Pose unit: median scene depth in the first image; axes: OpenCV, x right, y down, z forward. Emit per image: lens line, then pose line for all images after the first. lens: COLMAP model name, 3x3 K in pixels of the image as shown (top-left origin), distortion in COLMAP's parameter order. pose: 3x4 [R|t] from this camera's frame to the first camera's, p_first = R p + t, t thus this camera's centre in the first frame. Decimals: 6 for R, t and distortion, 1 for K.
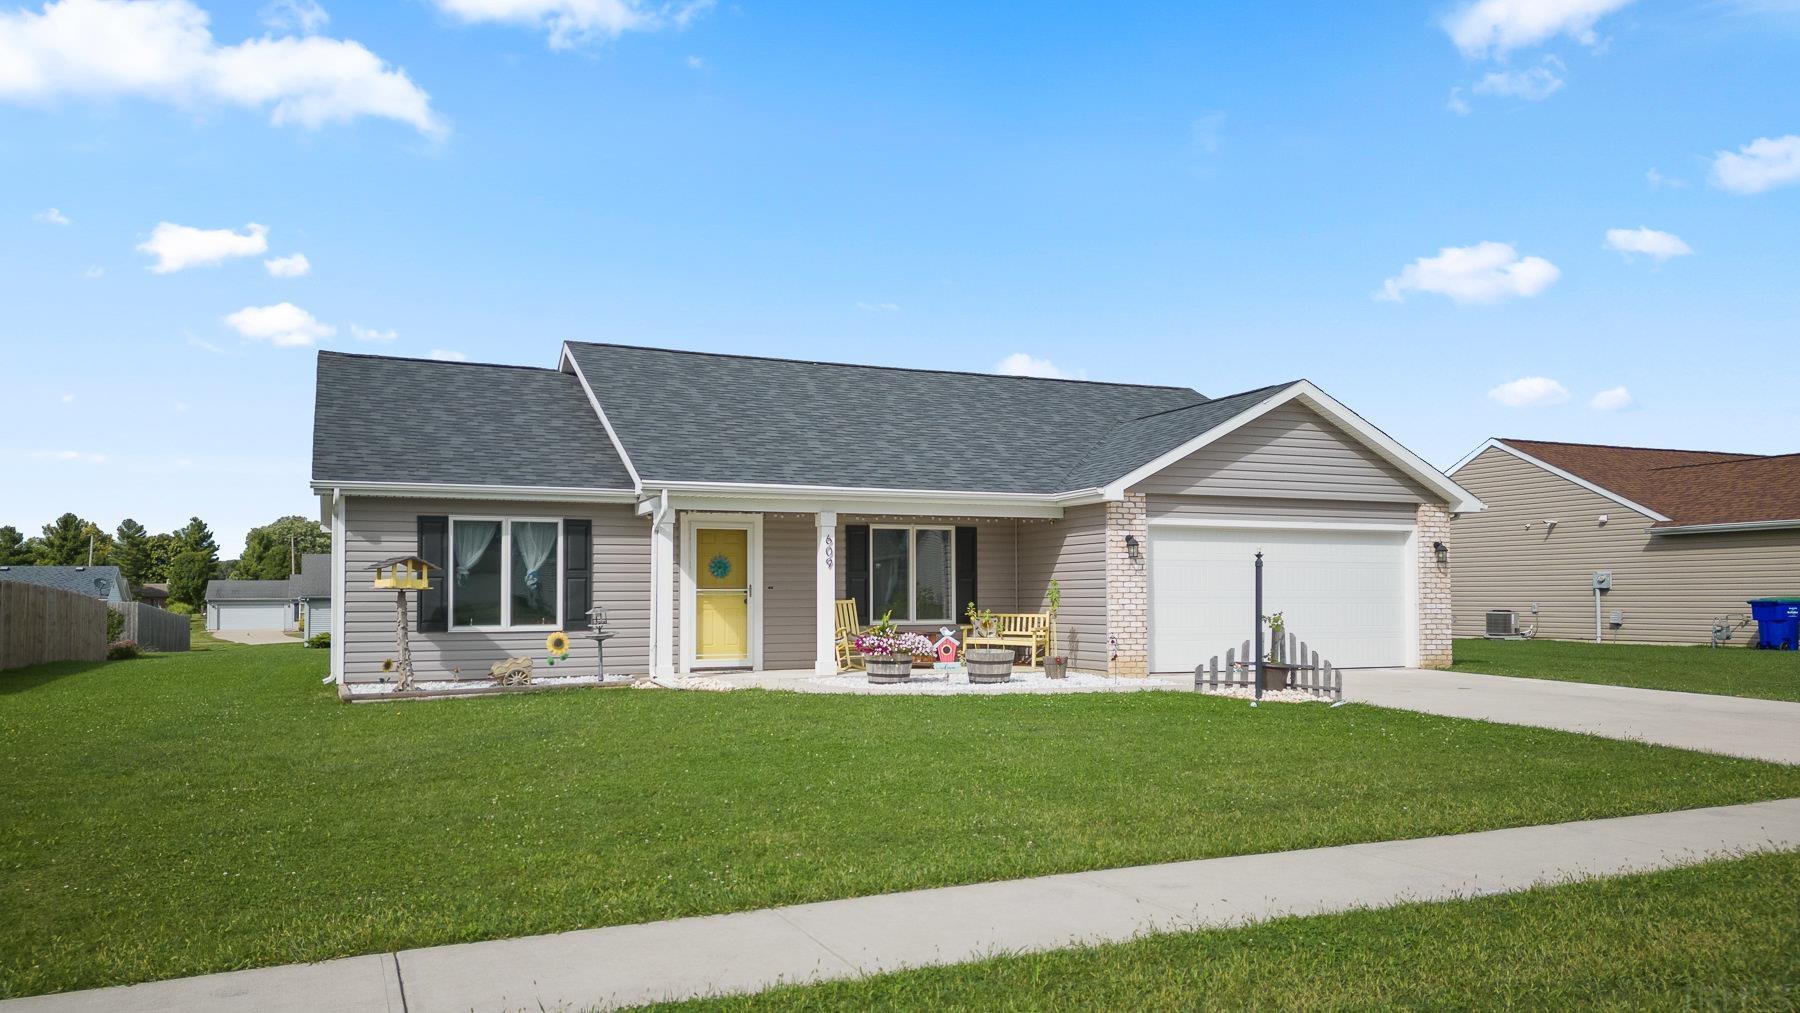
lens RADIAL K [[1304.4, 0, 895.7], [0, 1304.4, 567.6], [0, 0, 1]] dist [0.019501, -0.006430]
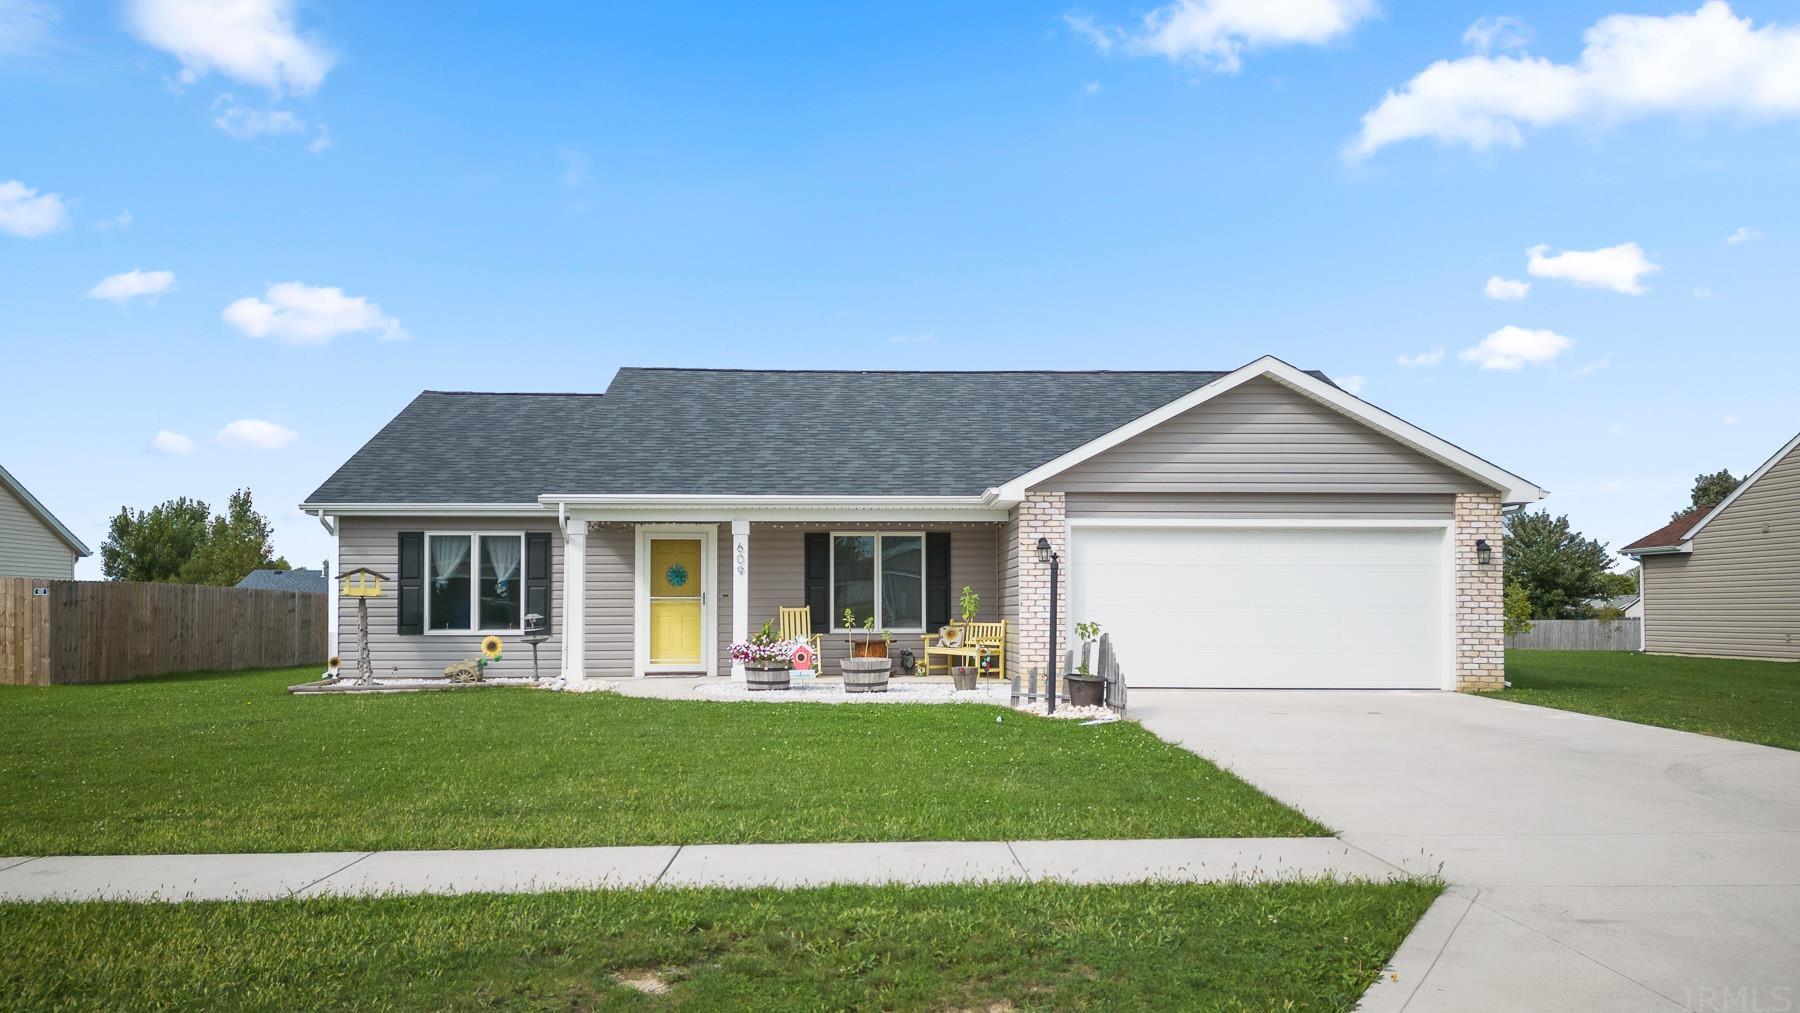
lens RADIAL K [[1304.4, 0, 895.7], [0, 1304.4, 567.6], [0, 0, 1]] dist [0.019501, -0.006430]
pose [[0.926474, -0.010110, -0.376224, 0.428277], [0.005606, 0.999899, -0.013065, 0.007809], [0.376318, 0.009996, 0.926437, 0.103872]]
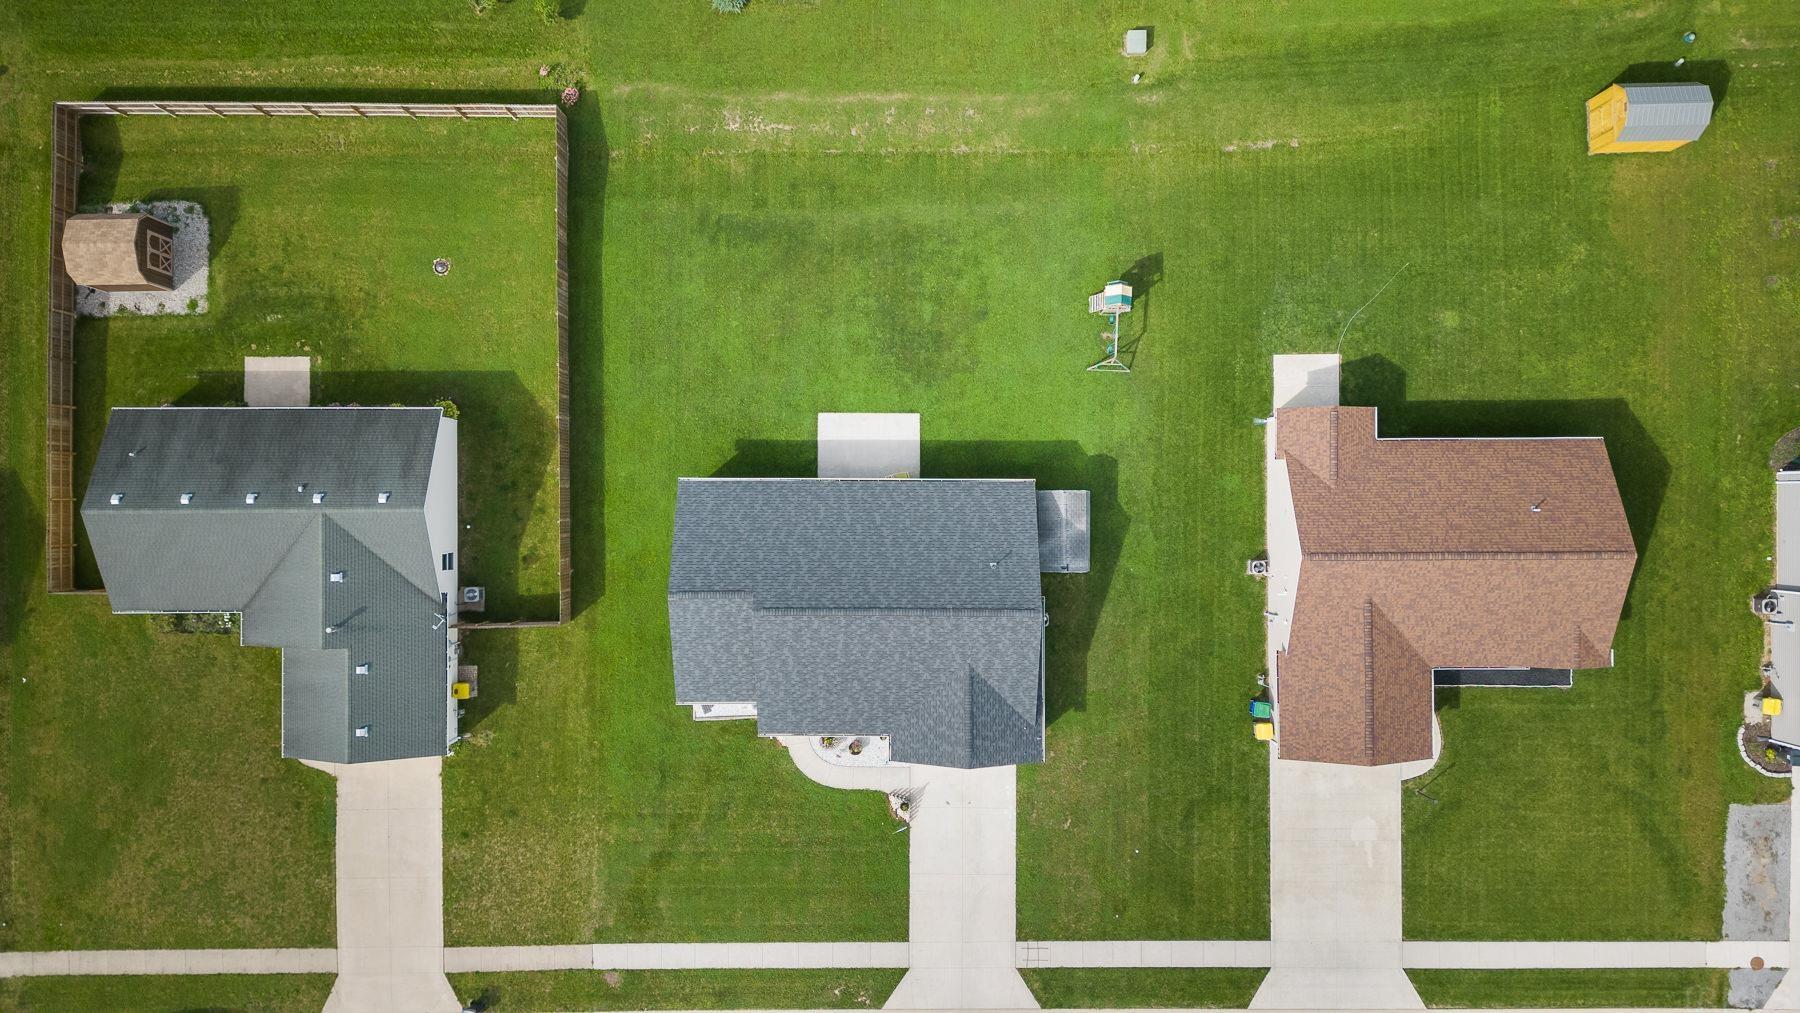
lens RADIAL K [[1254.9, 0, 900.0], [0, 1254.9, 506.5], [0, 0, 1]] dist [0.051843, -0.003599]
pose [[0.914797, 0.403828, 0.008303, -0.106997], [0.000215, -0.021042, 0.999779, -3.187927], [0.403913, -0.914593, -0.019336, 1.618767]]
